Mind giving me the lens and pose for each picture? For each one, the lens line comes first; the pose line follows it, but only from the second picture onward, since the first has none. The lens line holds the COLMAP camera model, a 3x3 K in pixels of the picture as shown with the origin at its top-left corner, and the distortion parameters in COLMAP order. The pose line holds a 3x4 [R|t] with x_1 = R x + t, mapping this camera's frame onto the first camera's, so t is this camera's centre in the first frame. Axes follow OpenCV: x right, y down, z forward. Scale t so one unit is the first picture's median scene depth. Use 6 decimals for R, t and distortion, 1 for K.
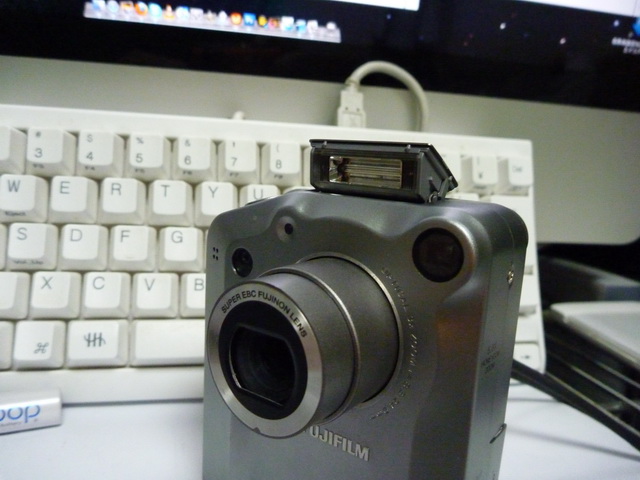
lens RADIAL K [[519.3, 0, 321.4], [0, 519.3, 243.0], [0, 0, 1]] dist [-0.037129, 0.010770]
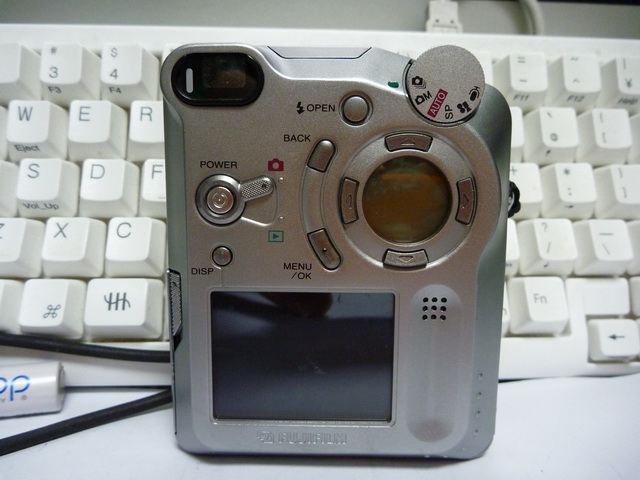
lens RADIAL K [[519.3, 0, 321.3], [0, 519.3, 241.4], [0, 0, 1]] dist [-0.037129, 0.010770]
pose [[0.985642, -0.031940, -0.165803, -0.007519], [0.024972, 0.998722, -0.043941, 0.136566], [0.166994, 0.039170, 0.985179, 0.279557]]
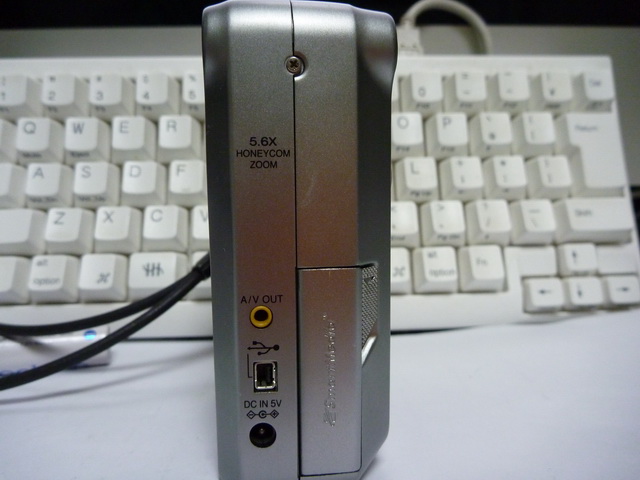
lens RADIAL K [[519.3, 0, 324.1], [0, 519.3, 240.6], [0, 0, 1]] dist [-0.037129, 0.010770]
pose [[0.983176, -0.058685, -0.172977, 0.064886], [0.048169, 0.996762, -0.064378, 0.207927], [0.176195, 0.054963, 0.982820, 0.061385]]
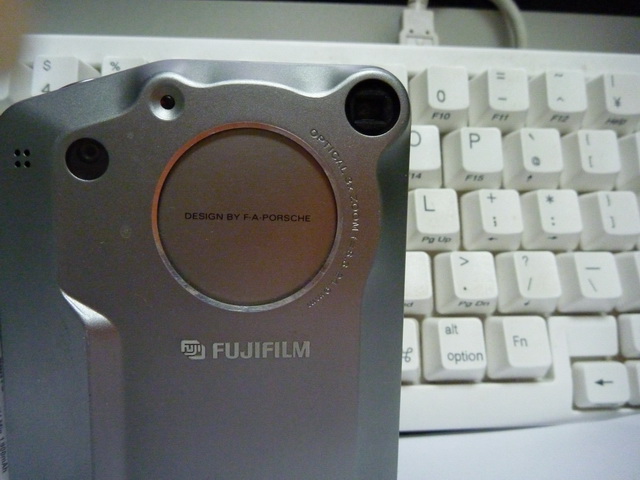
lens RADIAL K [[519.3, 0, 318.6], [0, 519.3, 241.0], [0, 0, 1]] dist [-0.037129, 0.010770]
pose [[0.988458, -0.029944, -0.148505, 0.024360], [0.022675, 0.998472, -0.050402, 0.088180], [0.149787, 0.046452, 0.987626, 0.366134]]
